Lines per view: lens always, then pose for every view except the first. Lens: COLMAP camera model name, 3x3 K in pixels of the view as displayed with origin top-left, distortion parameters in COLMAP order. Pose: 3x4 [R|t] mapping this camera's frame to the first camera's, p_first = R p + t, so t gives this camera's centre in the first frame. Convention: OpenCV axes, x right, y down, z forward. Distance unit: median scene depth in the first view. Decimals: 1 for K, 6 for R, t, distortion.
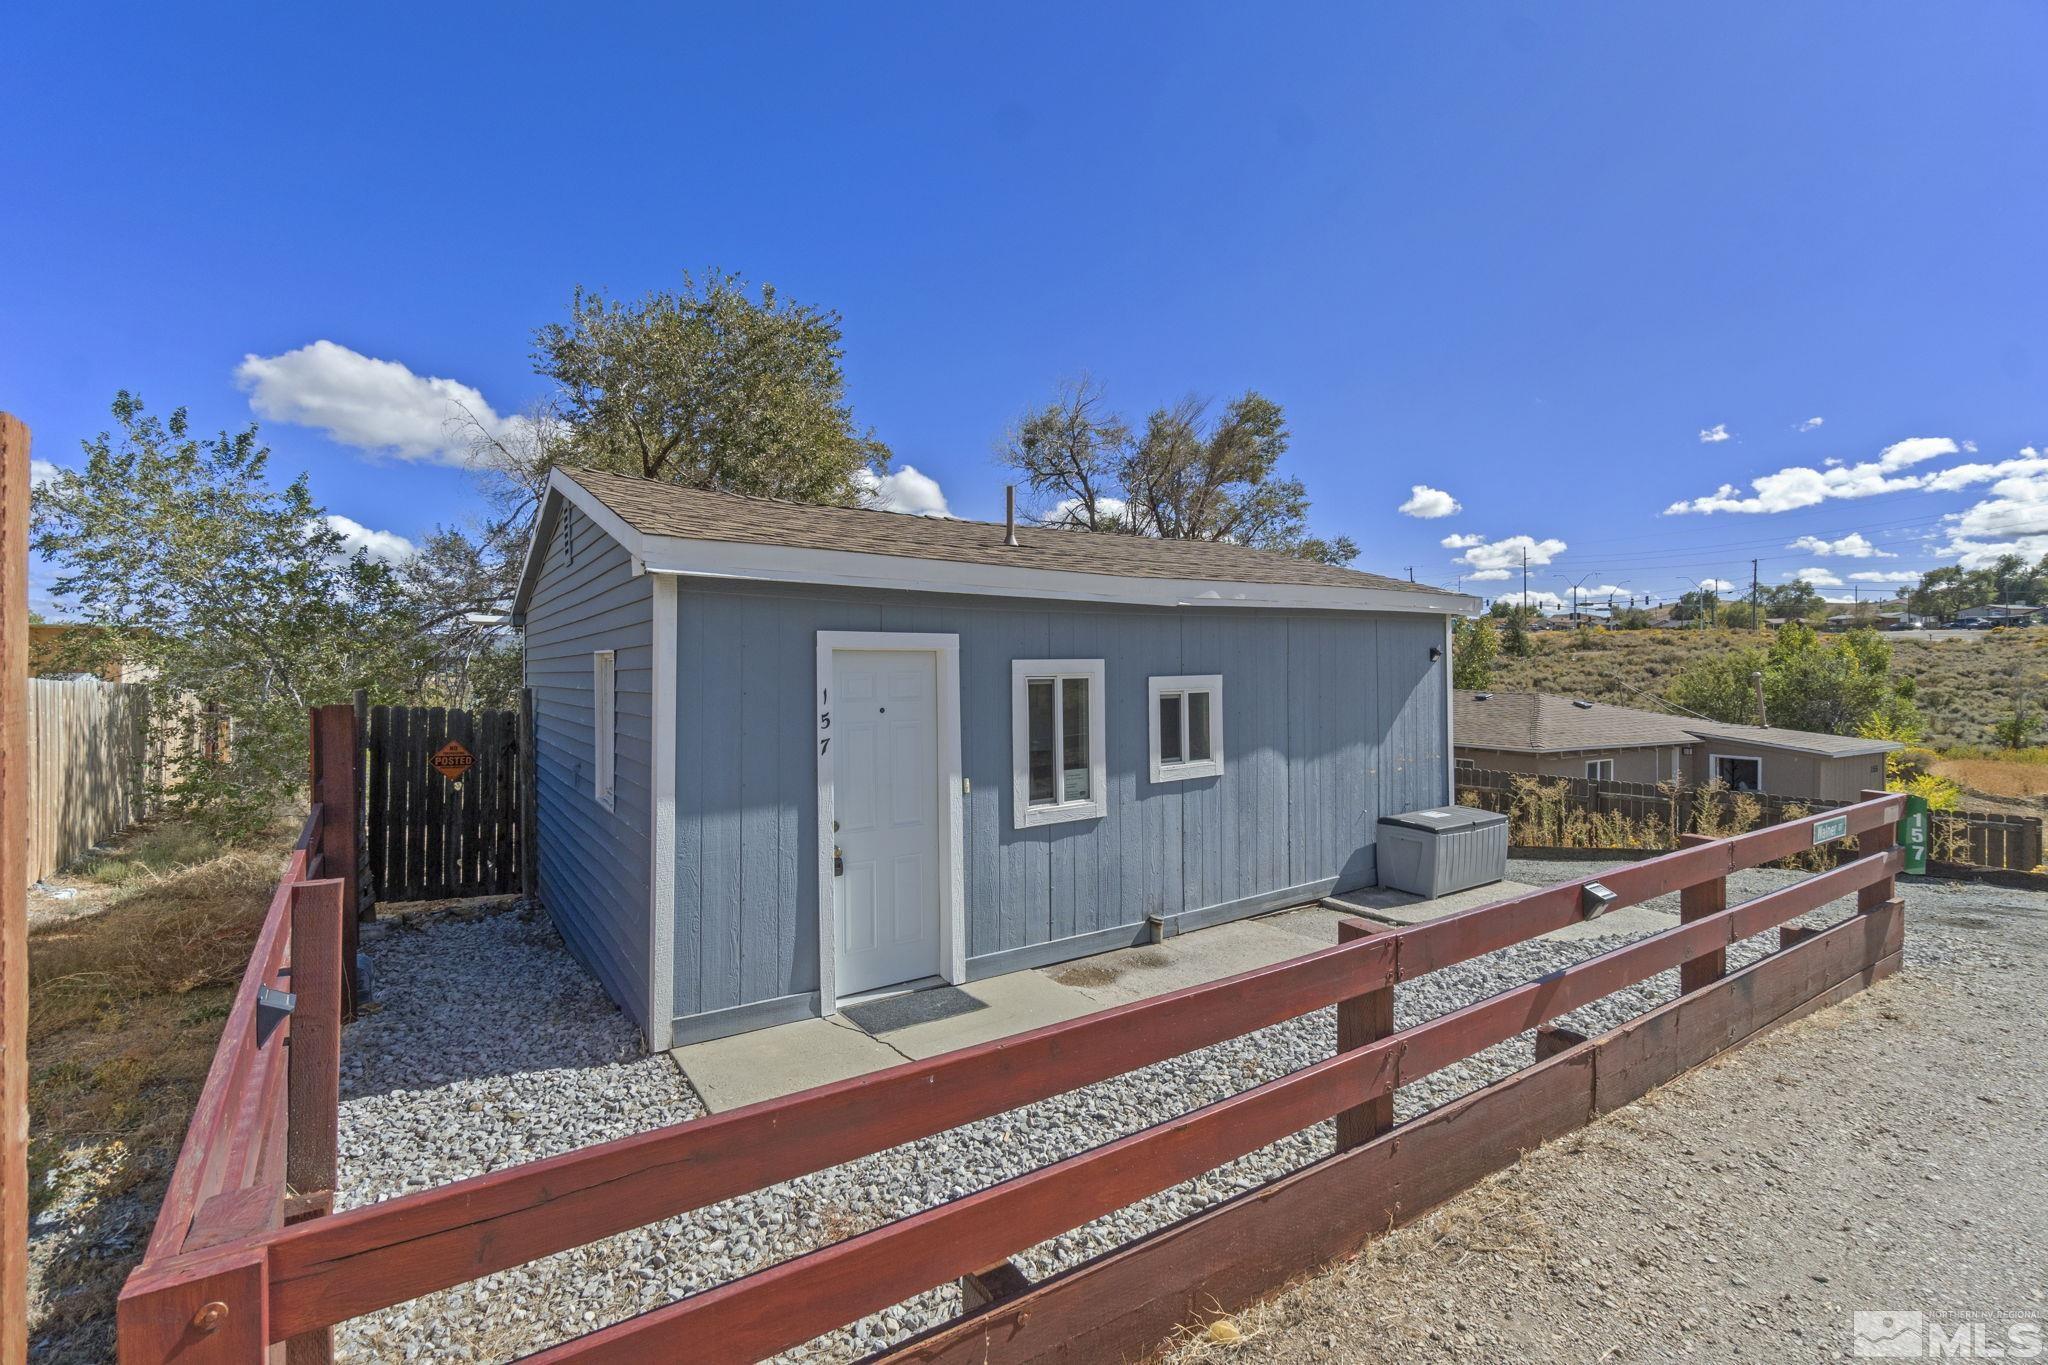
lens RADIAL K [[886.5, 0, 993.2], [0, 886.5, 653.5], [0, 0, 1]] dist [-0.019535, 0.005039]
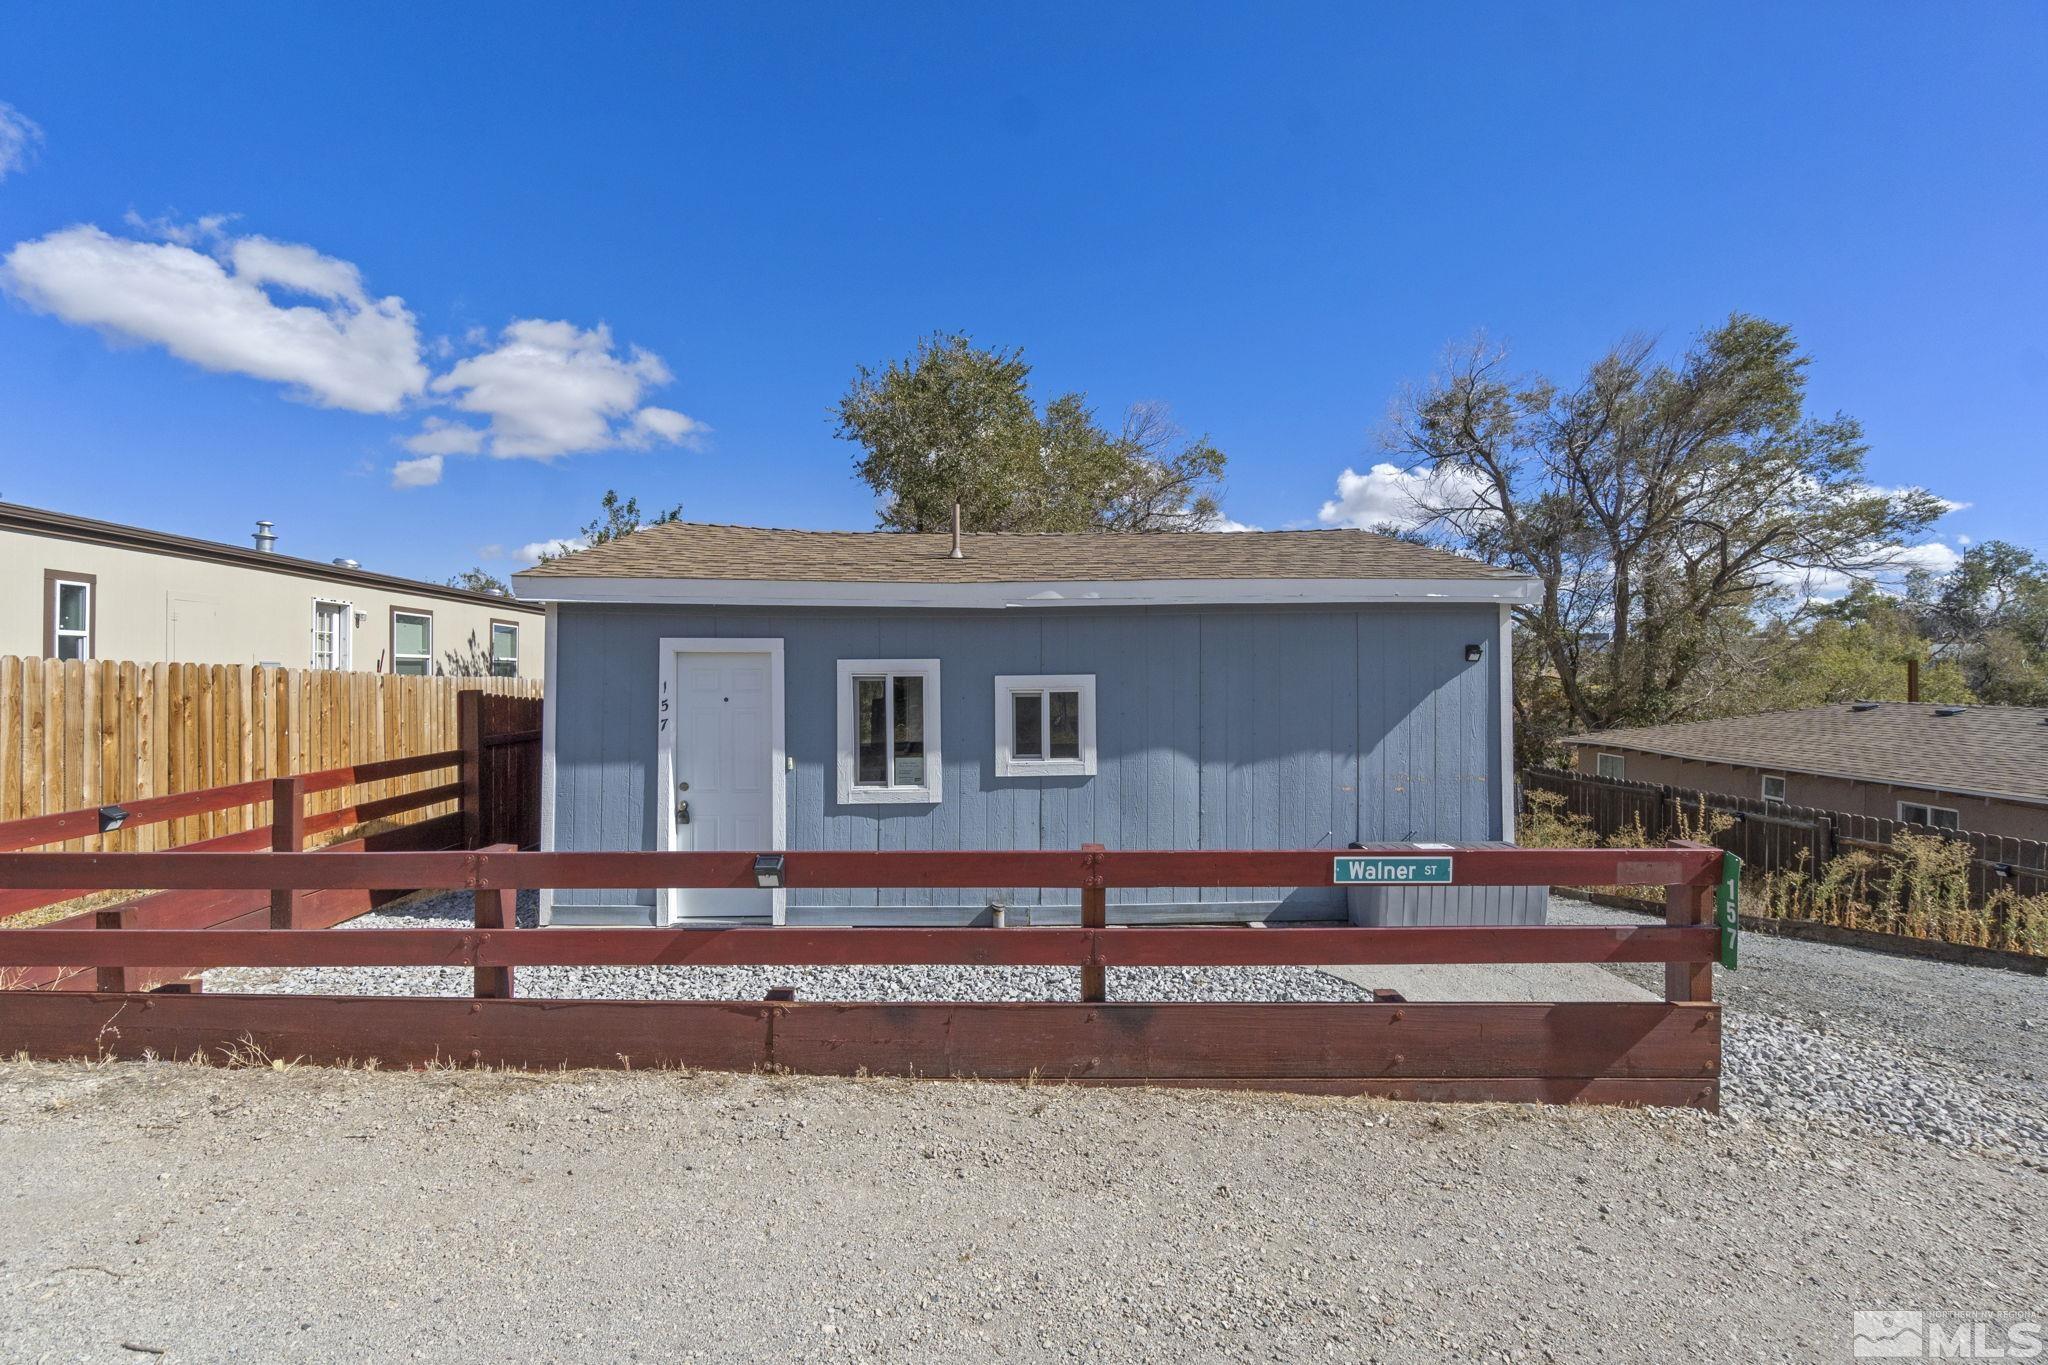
lens RADIAL K [[886.5, 0, 993.2], [0, 886.5, 653.5], [0, 0, 1]] dist [-0.019535, 0.005039]
pose [[0.846988, -0.011108, -0.531496, 0.738590], [0.005665, 0.999914, -0.011870, 0.012757], [0.531582, 0.007043, 0.846978, 0.102746]]
